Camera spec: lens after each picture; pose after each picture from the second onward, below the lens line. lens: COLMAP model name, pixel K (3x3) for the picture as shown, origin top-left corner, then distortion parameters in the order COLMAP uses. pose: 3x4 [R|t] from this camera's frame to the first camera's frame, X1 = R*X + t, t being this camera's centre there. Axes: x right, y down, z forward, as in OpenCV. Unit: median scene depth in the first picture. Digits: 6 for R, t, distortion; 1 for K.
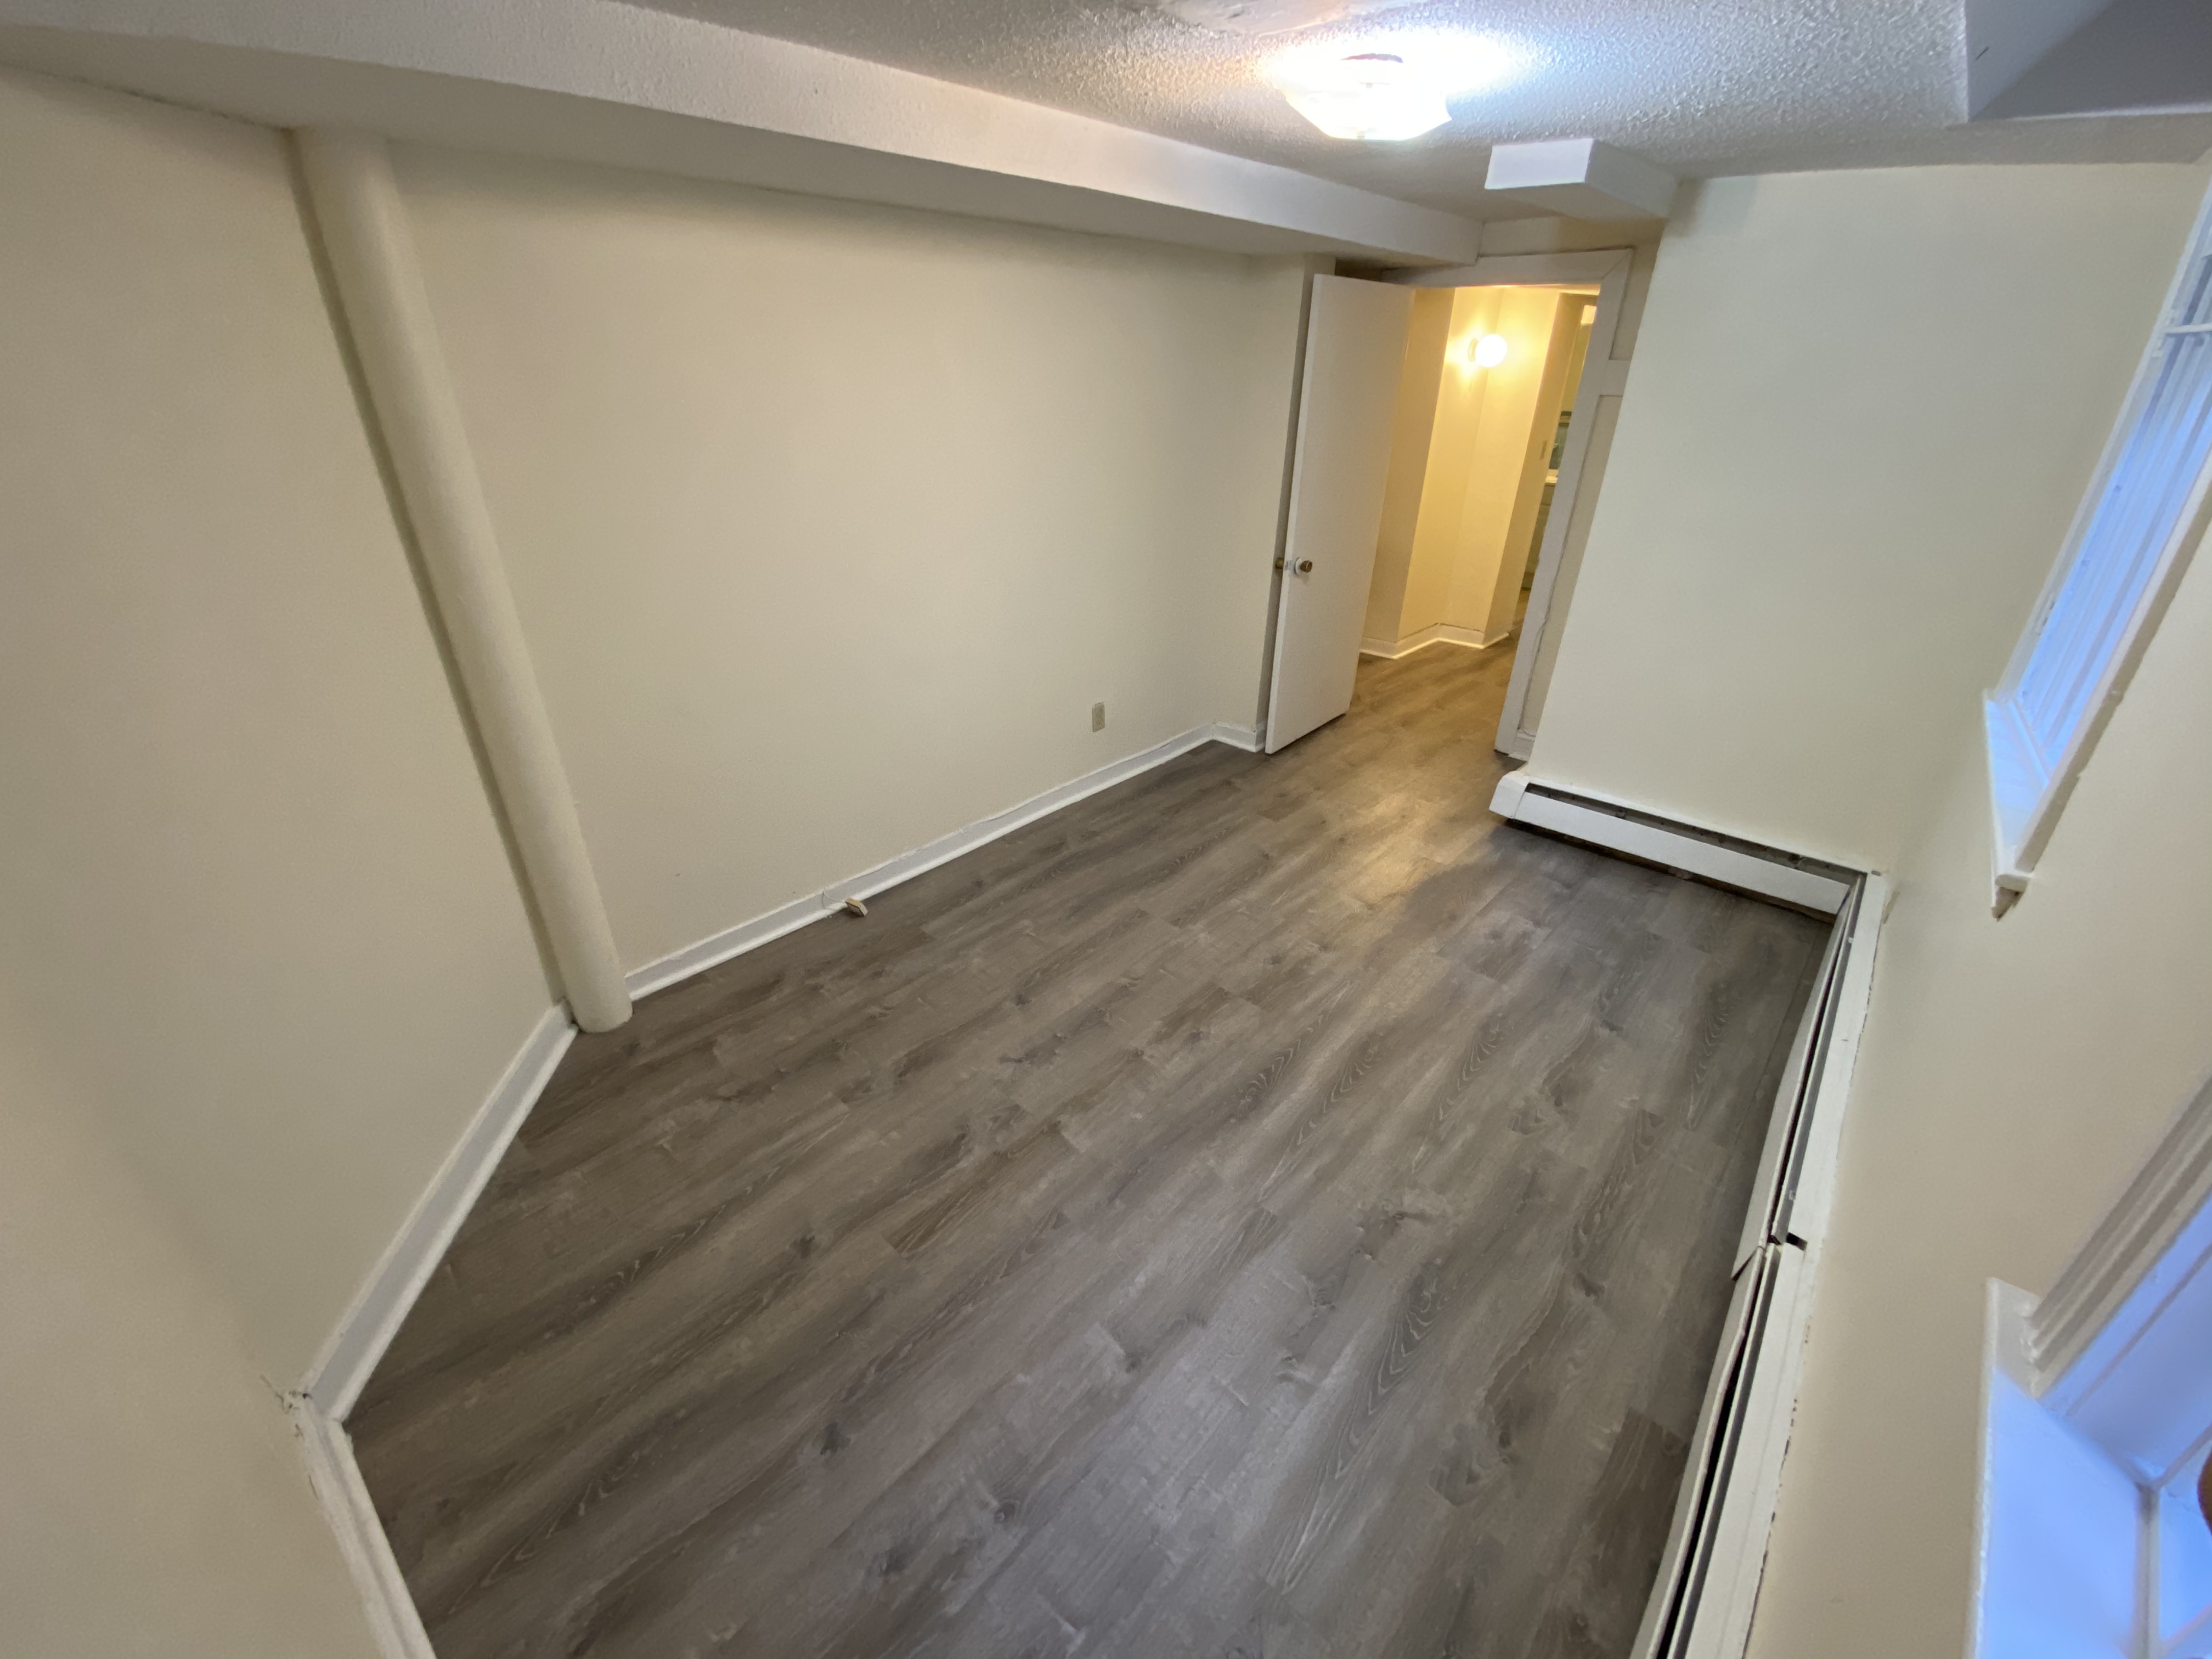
lens RADIAL K [[904.4, 0, 1102.0], [0, 904.4, 829.8], [0, 0, 1]] dist [-0.003903, -0.001180]
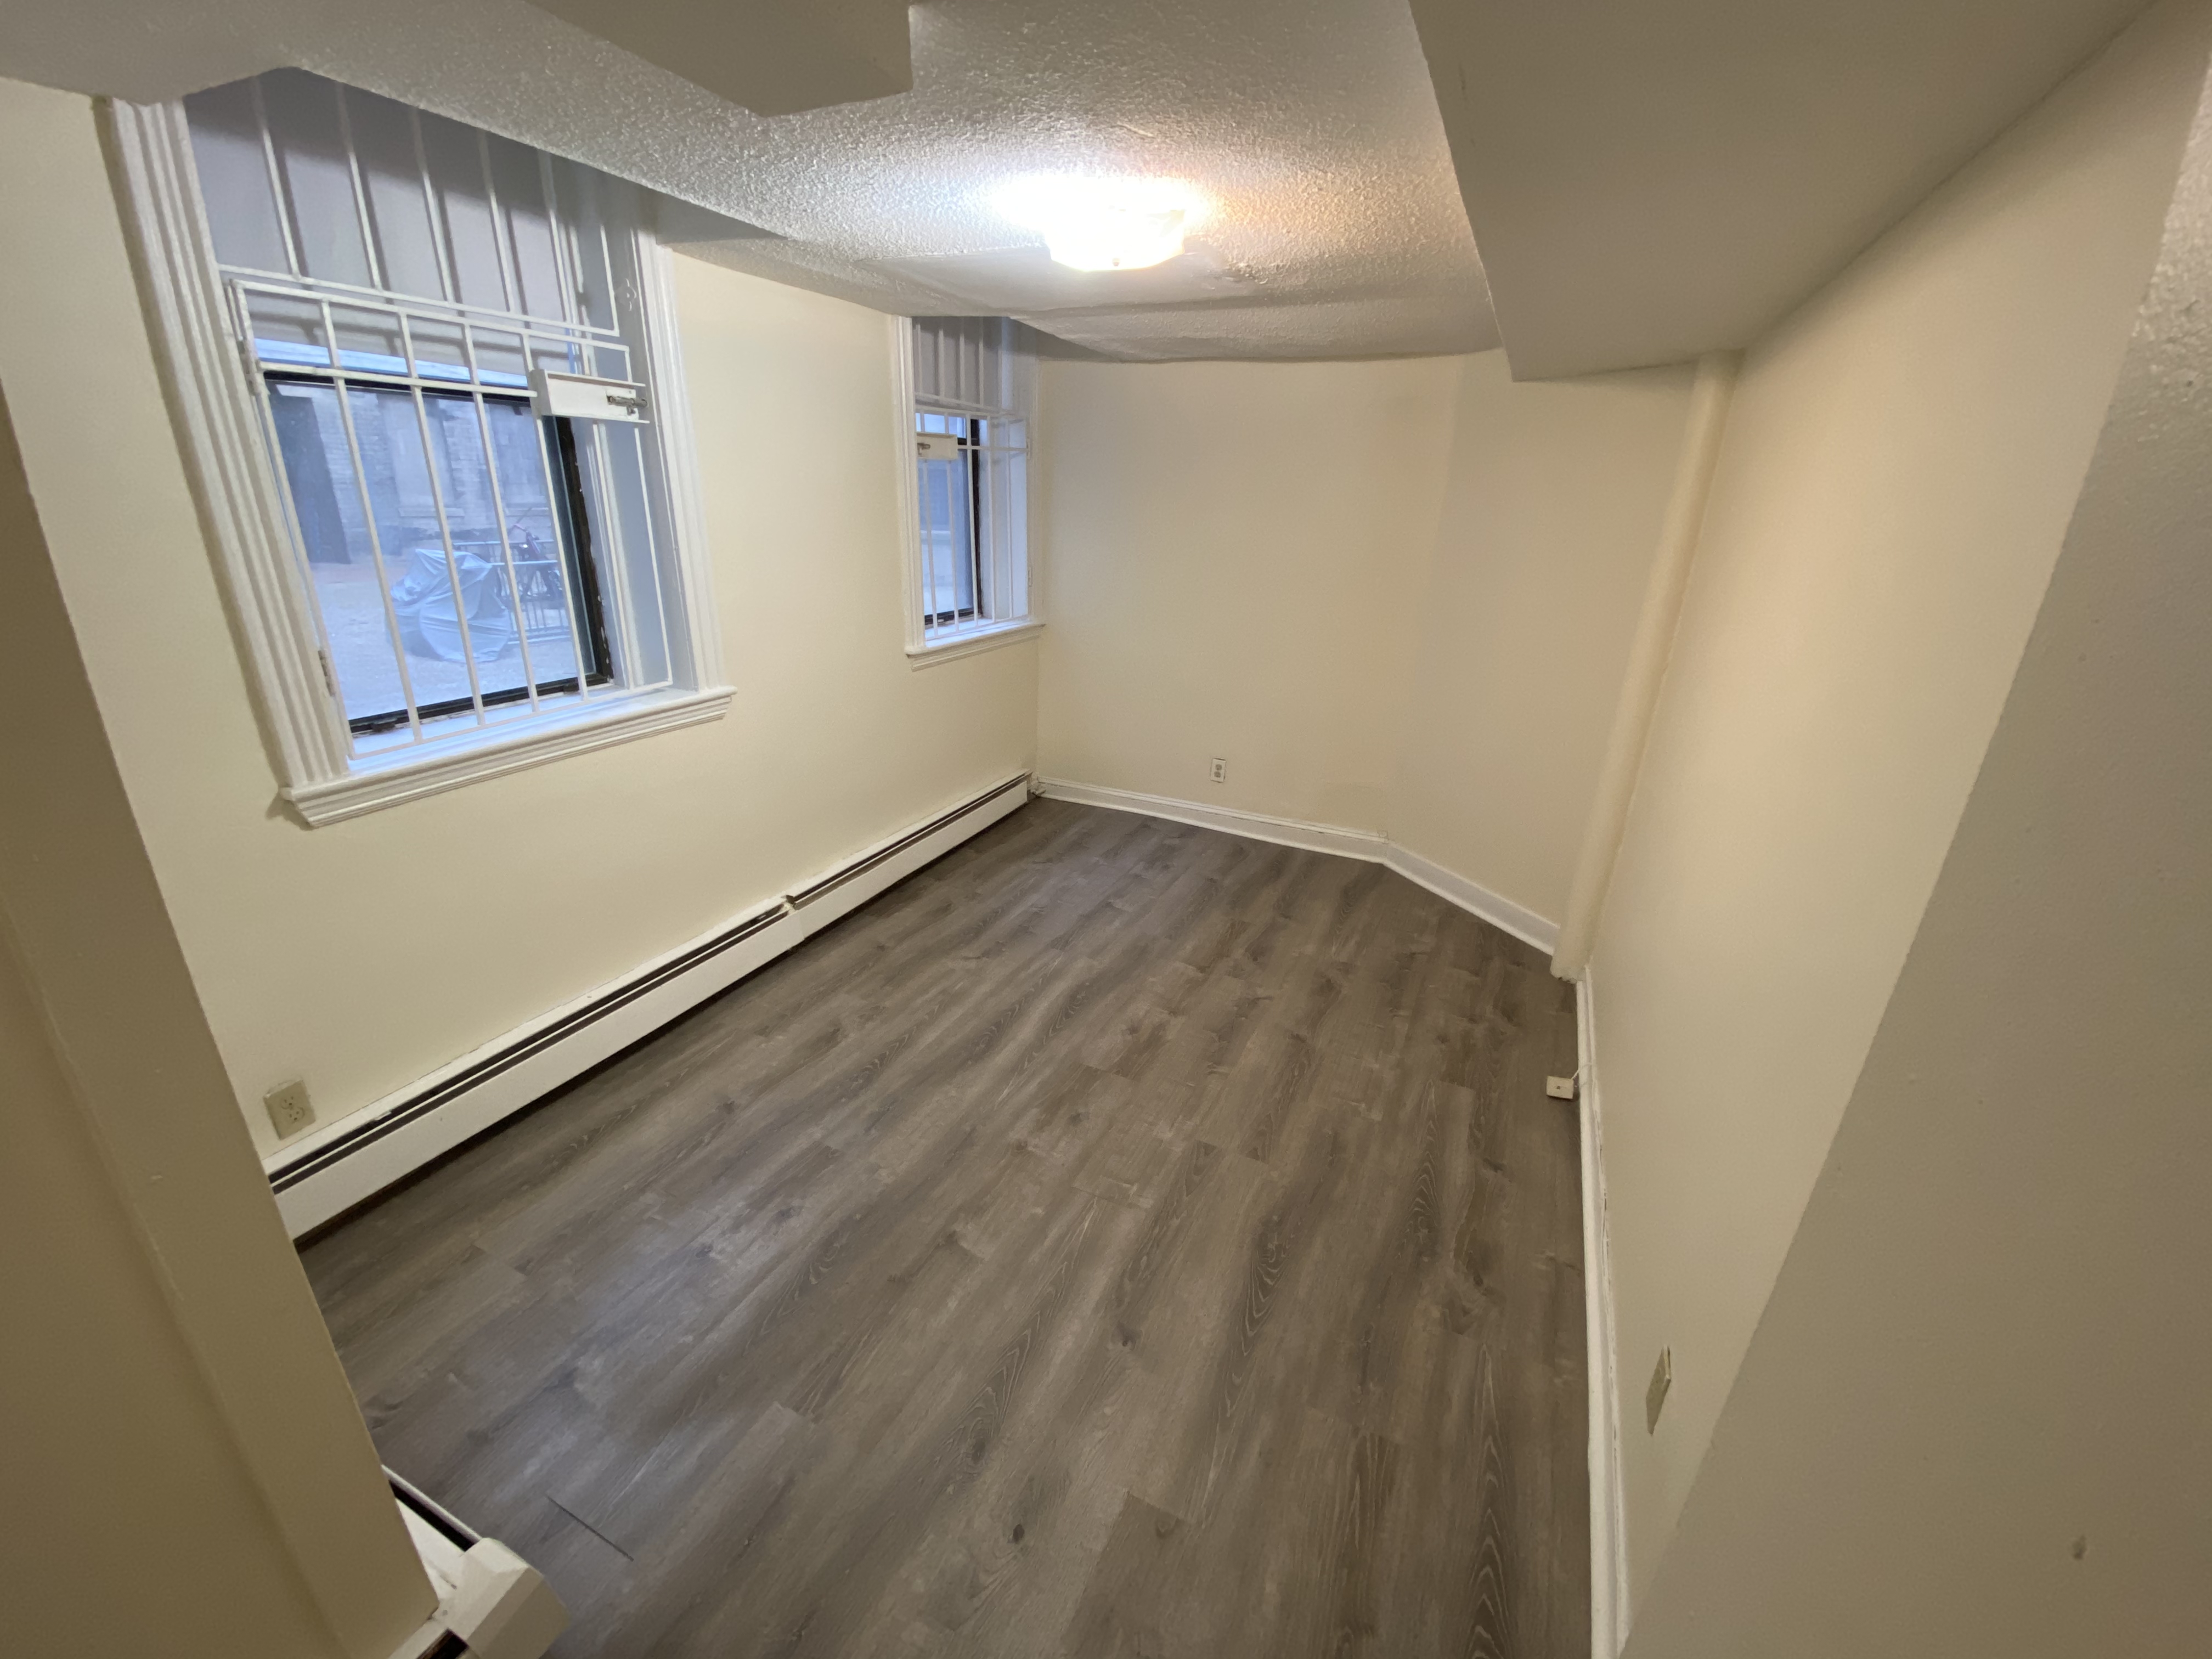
lens RADIAL K [[904.4, 0, 1097.0], [0, 904.4, 821.9], [0, 0, 1]] dist [-0.003903, -0.001180]
pose [[-0.959262, 0.065152, -0.274904, 0.436038], [-0.155947, 0.689269, 0.707523, -0.741787], [0.235580, 0.721570, -0.651029, 1.512315]]
